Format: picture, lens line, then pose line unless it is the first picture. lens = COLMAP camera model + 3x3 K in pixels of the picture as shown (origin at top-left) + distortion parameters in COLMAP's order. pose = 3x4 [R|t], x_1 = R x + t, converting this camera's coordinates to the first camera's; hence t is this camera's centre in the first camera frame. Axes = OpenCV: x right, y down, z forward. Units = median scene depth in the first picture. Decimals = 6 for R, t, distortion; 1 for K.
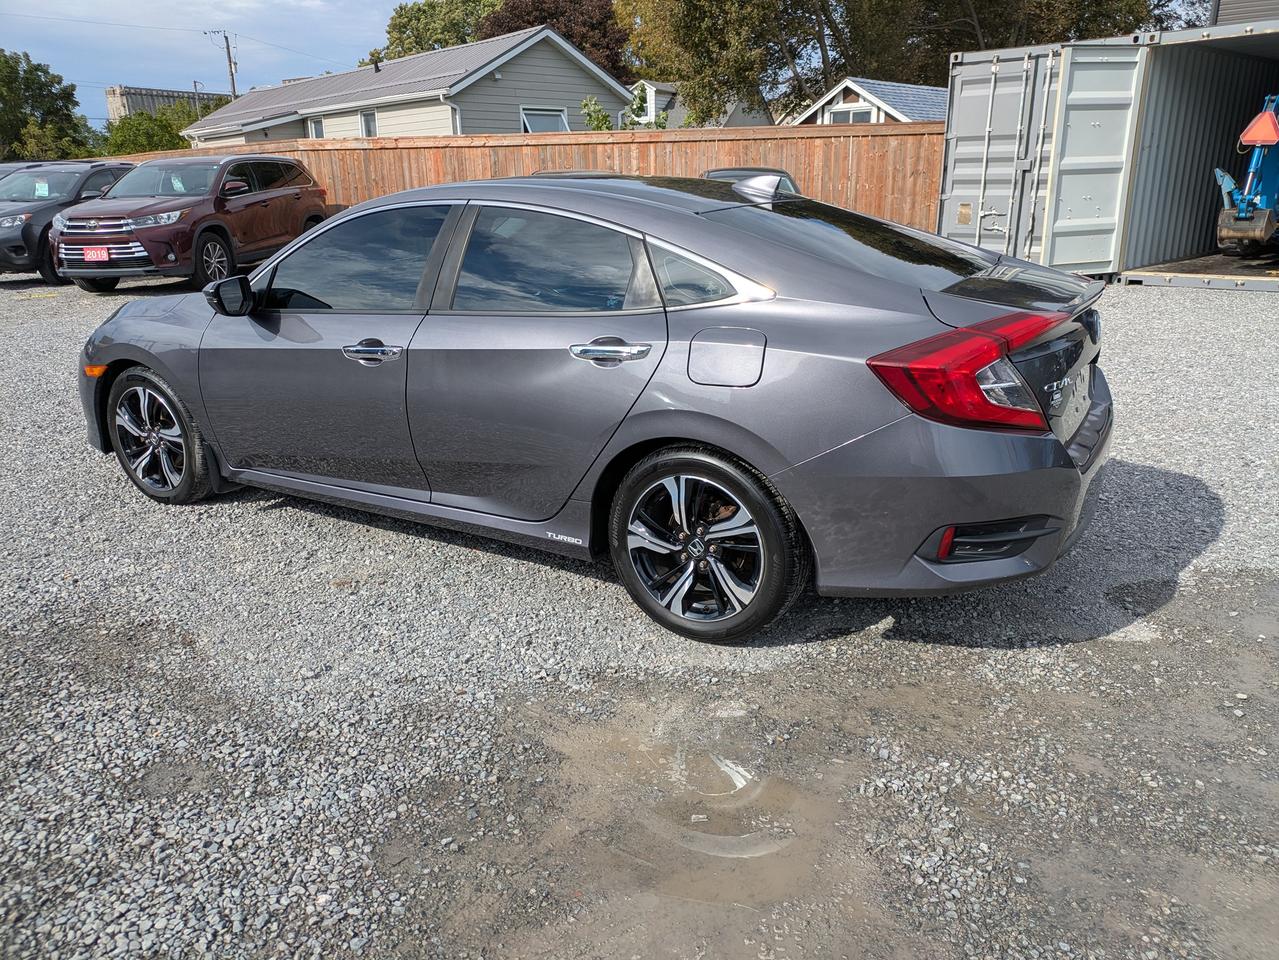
lens RADIAL K [[943.3, 0, 639.5], [0, 943.3, 480.0], [0, 0, 1]] dist [0.029576, -0.007587]
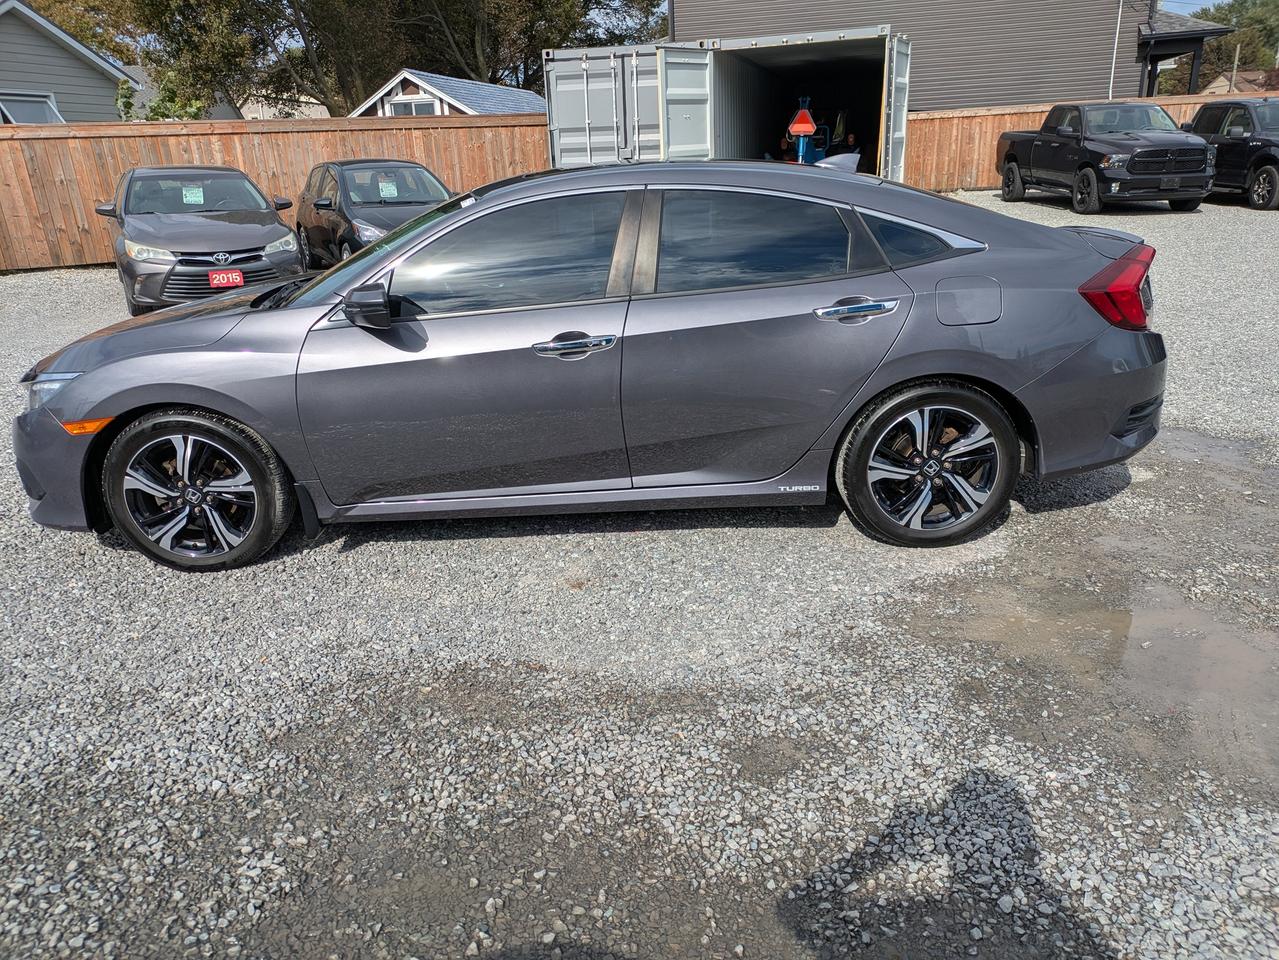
lens RADIAL K [[939.4, 0, 639.5], [0, 939.4, 480.0], [0, 0, 1]] dist [0.037578, -0.003308]
pose [[0.857532, -0.186516, 0.479428, -0.767661], [0.183282, 0.981574, 0.054042, -0.041182], [-0.480674, 0.041528, 0.875916, 0.133926]]
